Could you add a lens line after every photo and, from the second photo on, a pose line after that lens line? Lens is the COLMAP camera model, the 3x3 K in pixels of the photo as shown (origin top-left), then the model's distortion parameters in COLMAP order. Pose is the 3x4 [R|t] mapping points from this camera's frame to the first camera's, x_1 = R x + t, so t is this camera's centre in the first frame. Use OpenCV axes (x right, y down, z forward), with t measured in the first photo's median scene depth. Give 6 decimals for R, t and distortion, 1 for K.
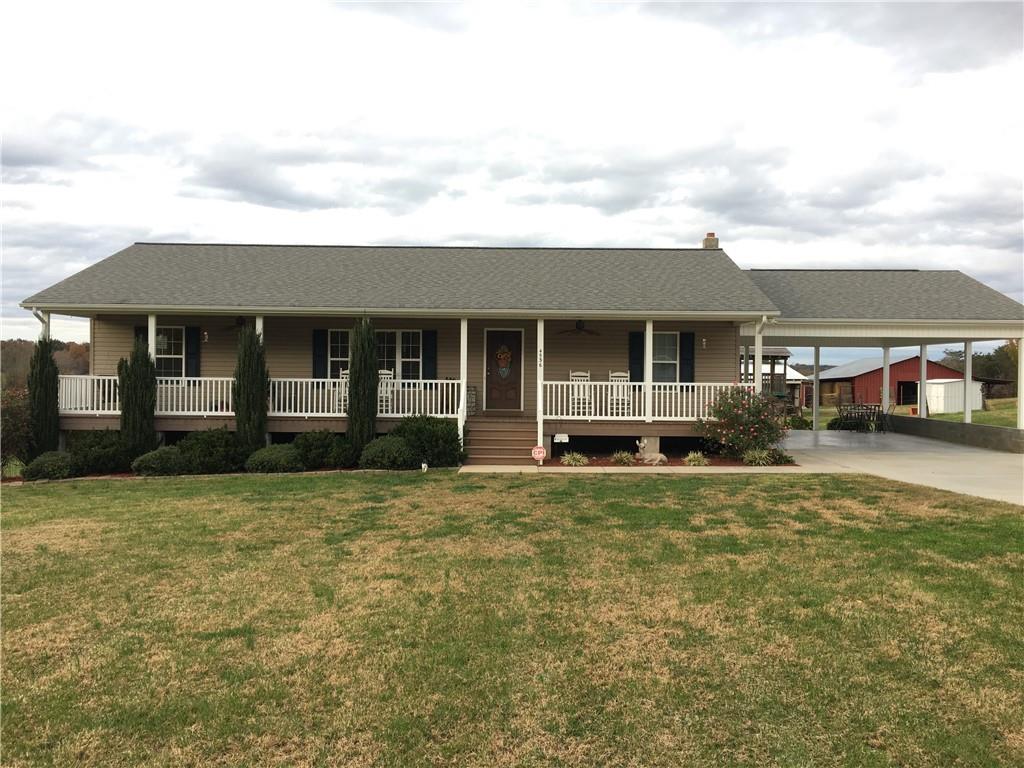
lens RADIAL K [[865.2, 0, 512.0], [0, 865.2, 384.0], [0, 0, 1]] dist [0.008415, 0.001913]
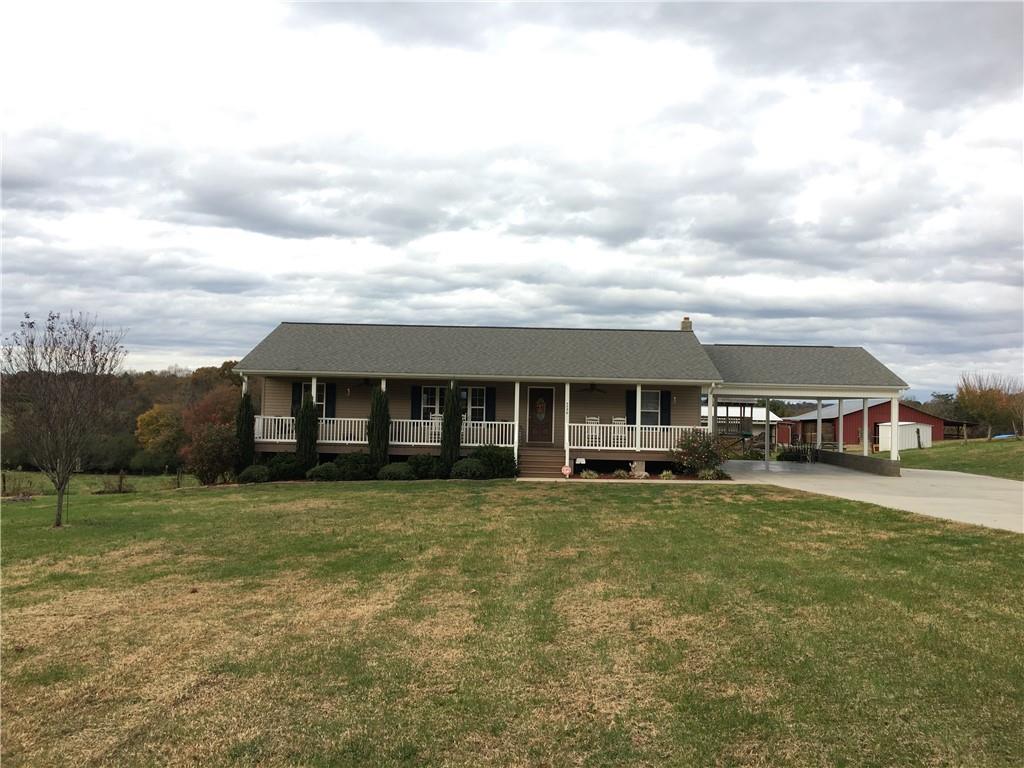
lens RADIAL K [[876.4, 0, 512.0], [0, 876.4, 384.0], [0, 0, 1]] dist [-0.006668, -0.000835]
pose [[0.999908, 0.011576, -0.007020, -0.054304], [-0.011848, 0.999132, -0.039924, -0.010114], [0.006551, 0.040004, 0.999178, -0.547375]]
